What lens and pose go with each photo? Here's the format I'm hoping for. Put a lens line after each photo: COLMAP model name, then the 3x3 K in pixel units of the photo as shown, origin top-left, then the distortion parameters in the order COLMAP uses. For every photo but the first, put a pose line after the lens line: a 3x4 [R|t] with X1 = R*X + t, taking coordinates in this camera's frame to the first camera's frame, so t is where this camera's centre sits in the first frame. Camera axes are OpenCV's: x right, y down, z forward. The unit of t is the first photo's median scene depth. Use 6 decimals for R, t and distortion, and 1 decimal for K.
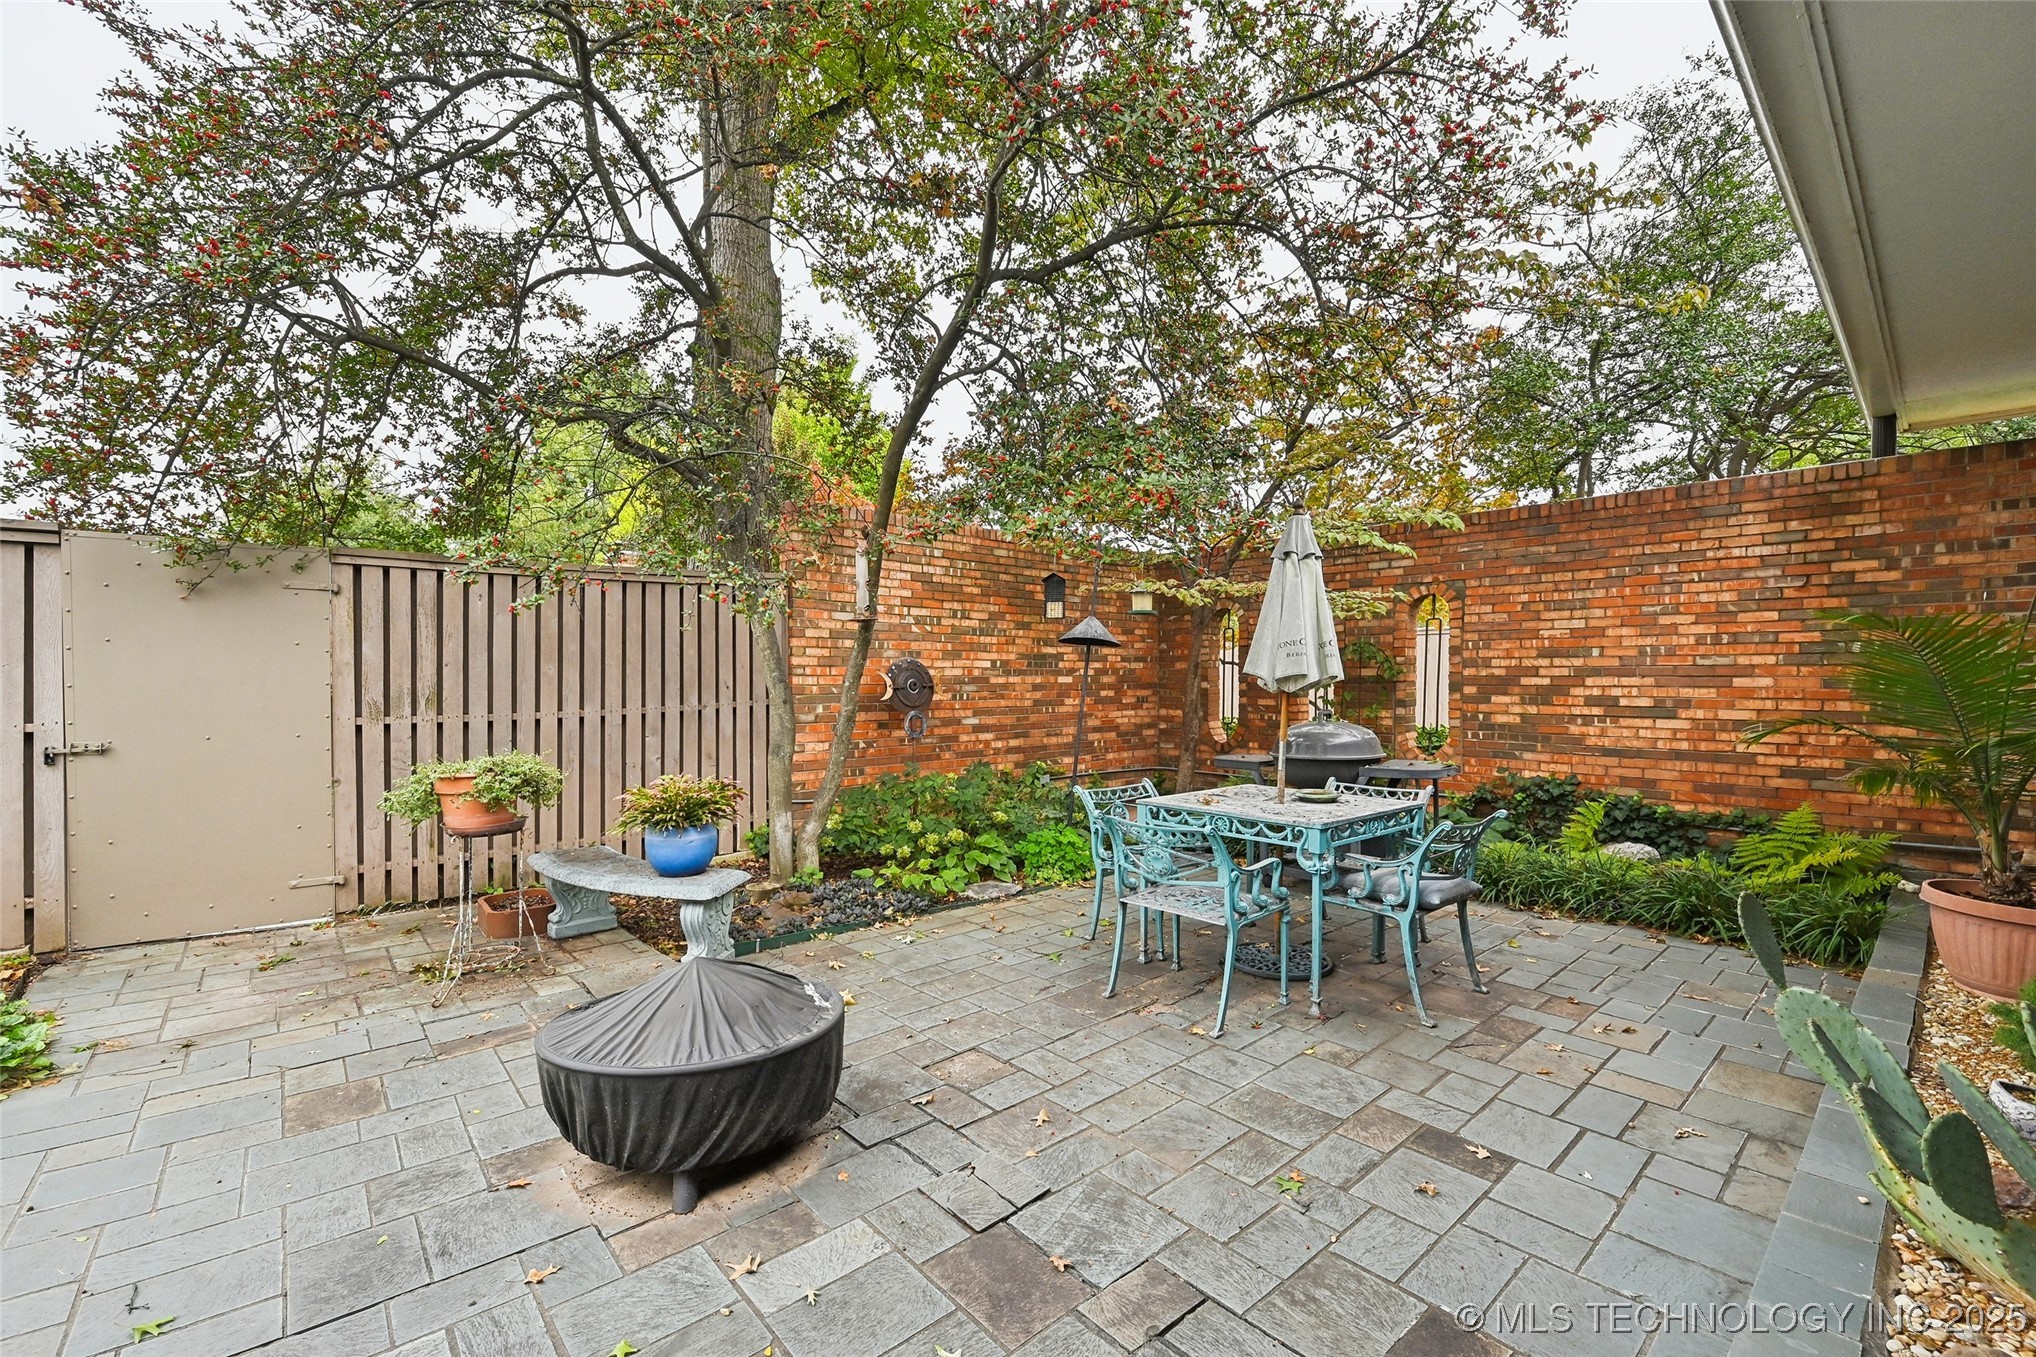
lens RADIAL K [[829.5, 0, 1037.8], [0, 829.5, 676.5], [0, 0, 1]] dist [-0.007986, 0.002858]
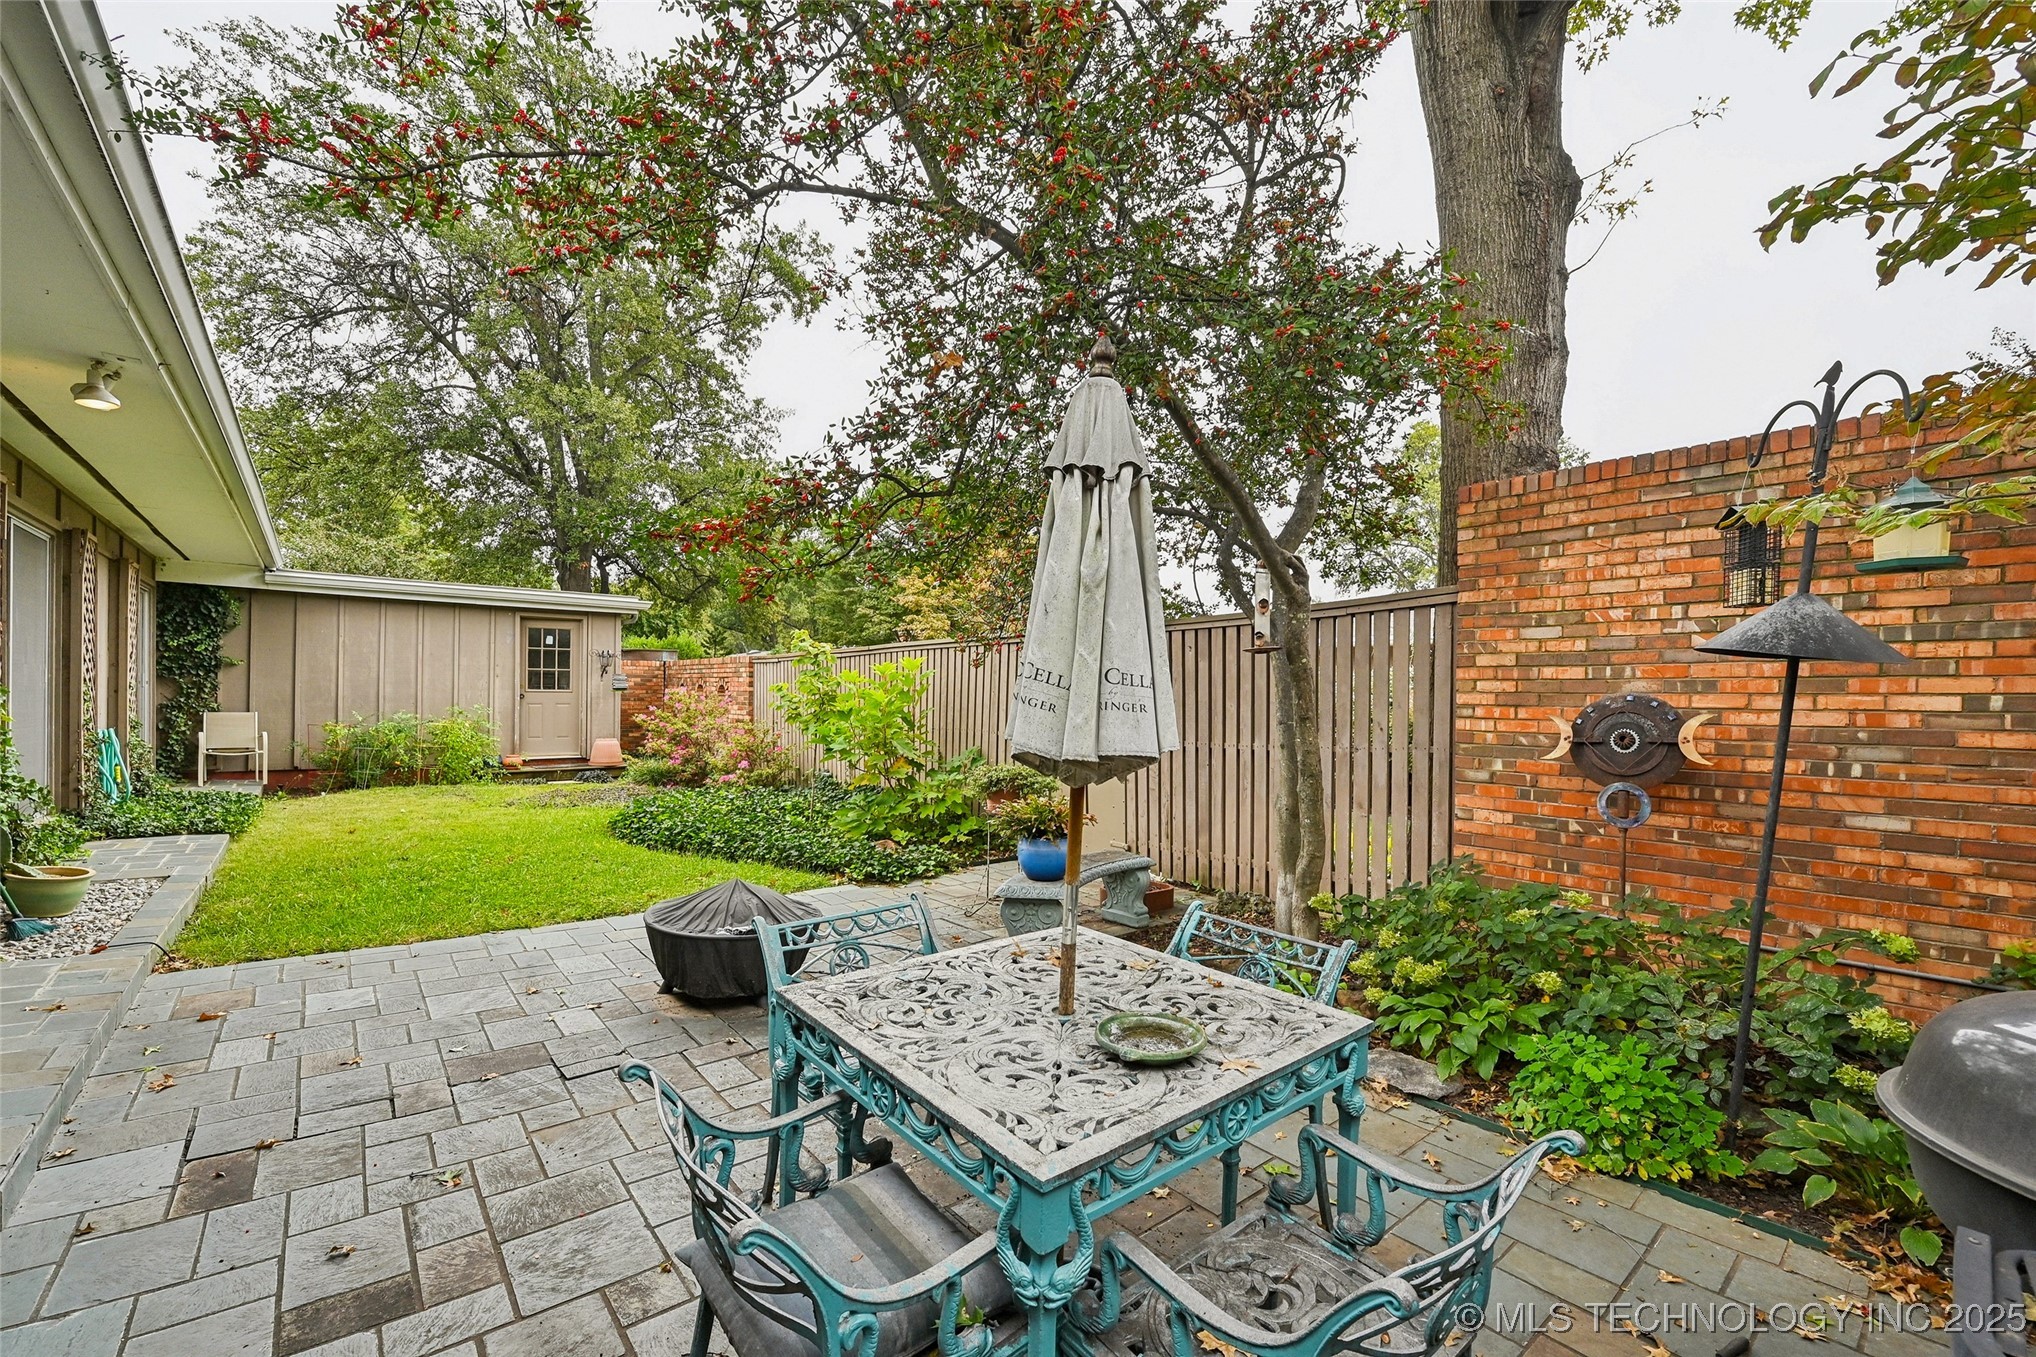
lens RADIAL K [[829.5, 0, 1033.8], [0, 829.5, 701.6], [0, 0, 1]] dist [-0.007986, 0.002858]
pose [[-0.016105, 0.000886, -0.999870, 0.518952], [-0.015818, 0.999874, 0.001140, -0.011564], [0.999745, 0.015834, -0.016089, 0.678901]]
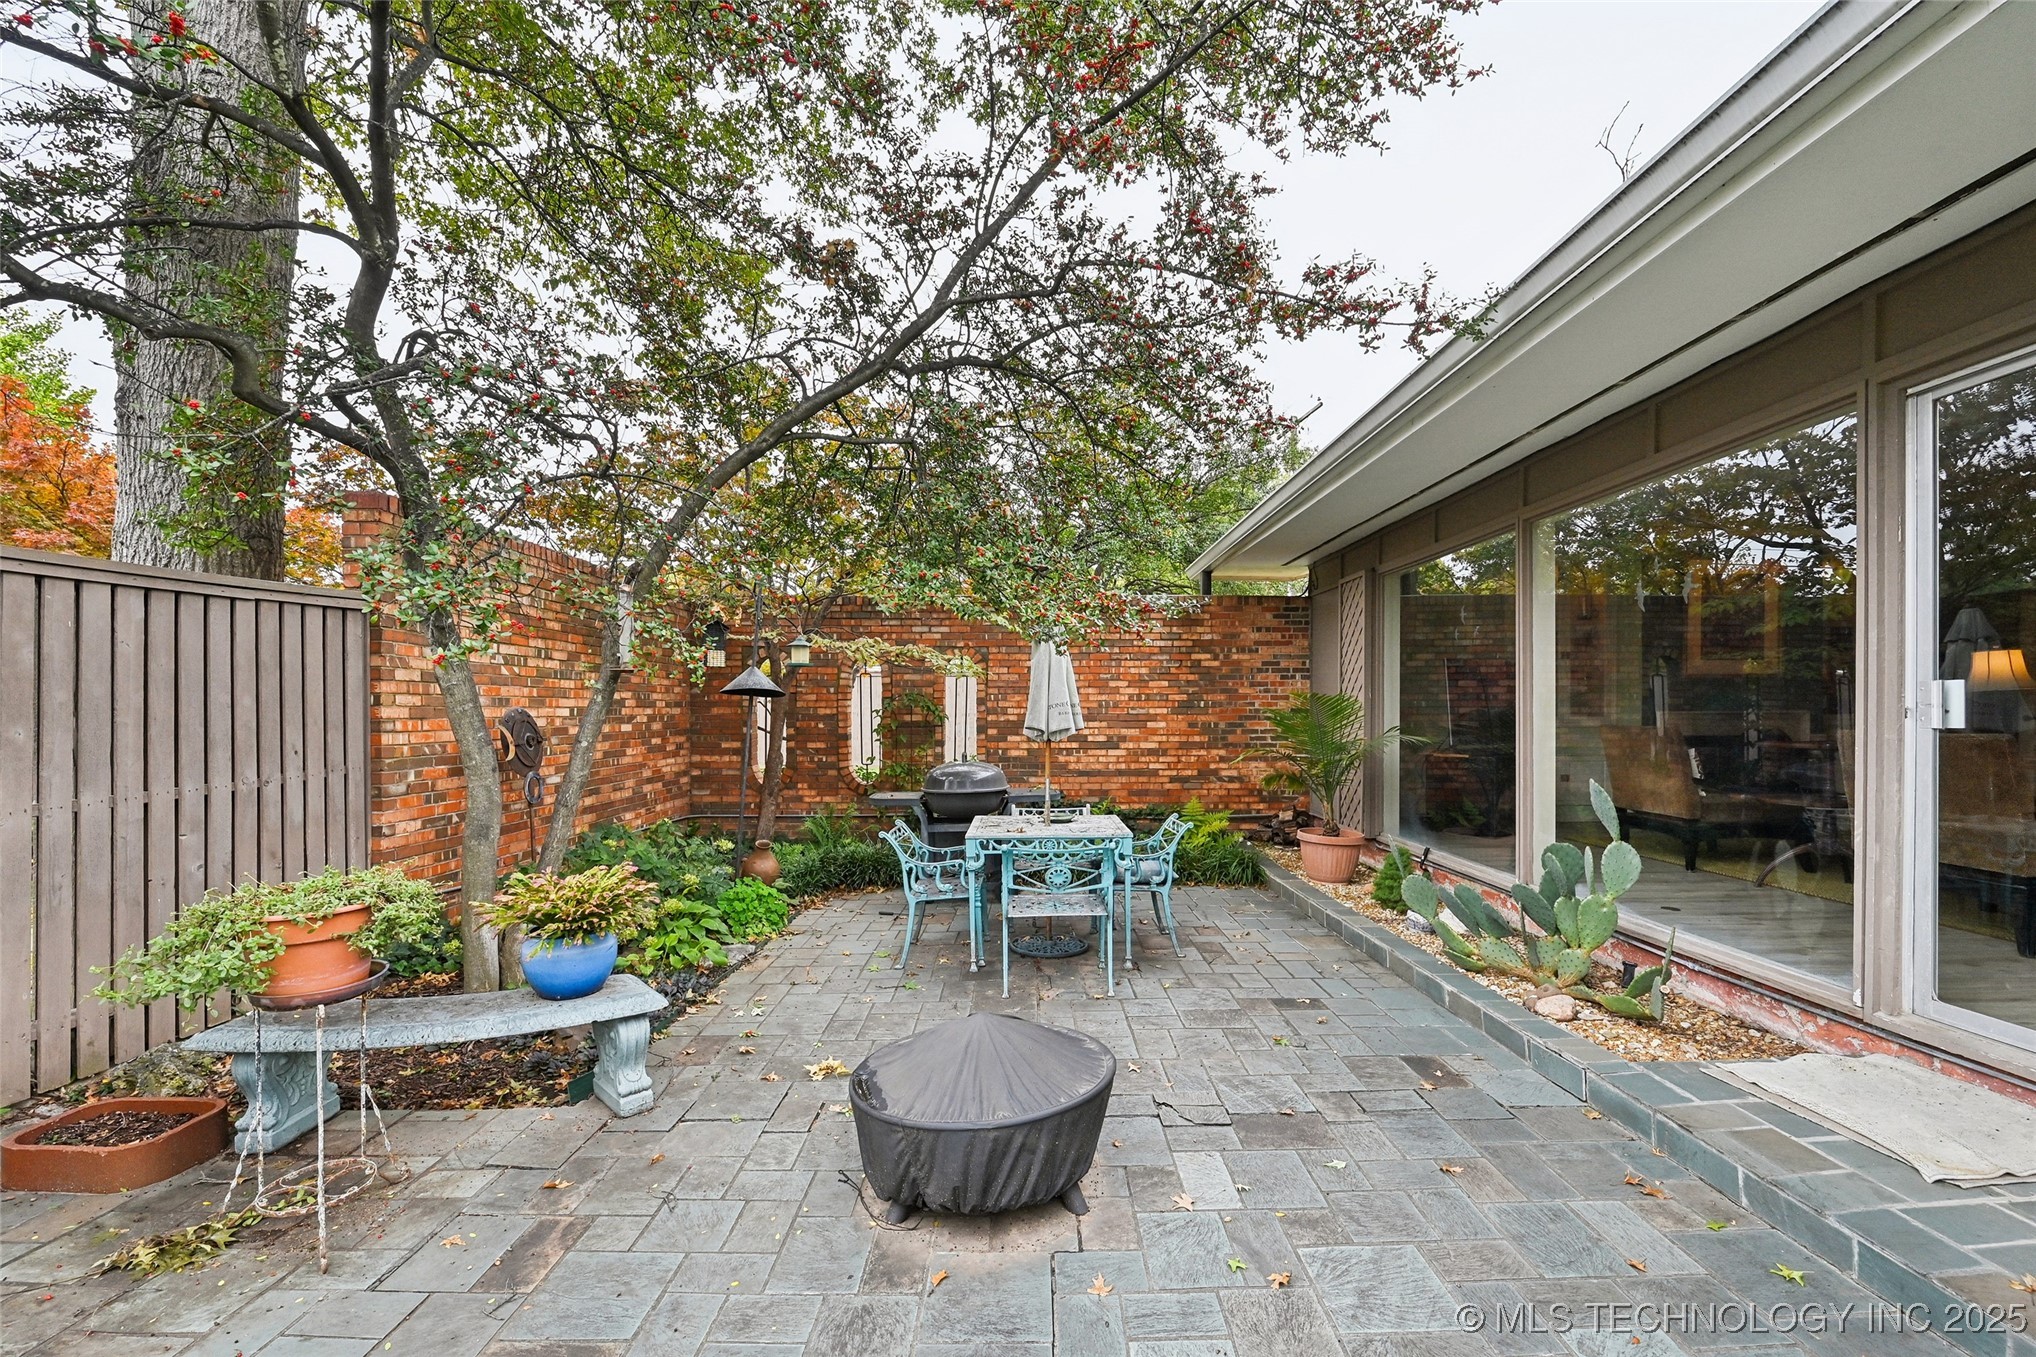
lens RADIAL K [[829.5, 0, 1005.2], [0, 829.5, 718.0], [0, 0, 1]] dist [-0.007986, 0.002858]
pose [[0.682121, -0.008708, 0.731188, -0.495913], [0.001835, 0.999946, 0.010197, -0.022224], [-0.731237, -0.005614, 0.682100, 0.106016]]
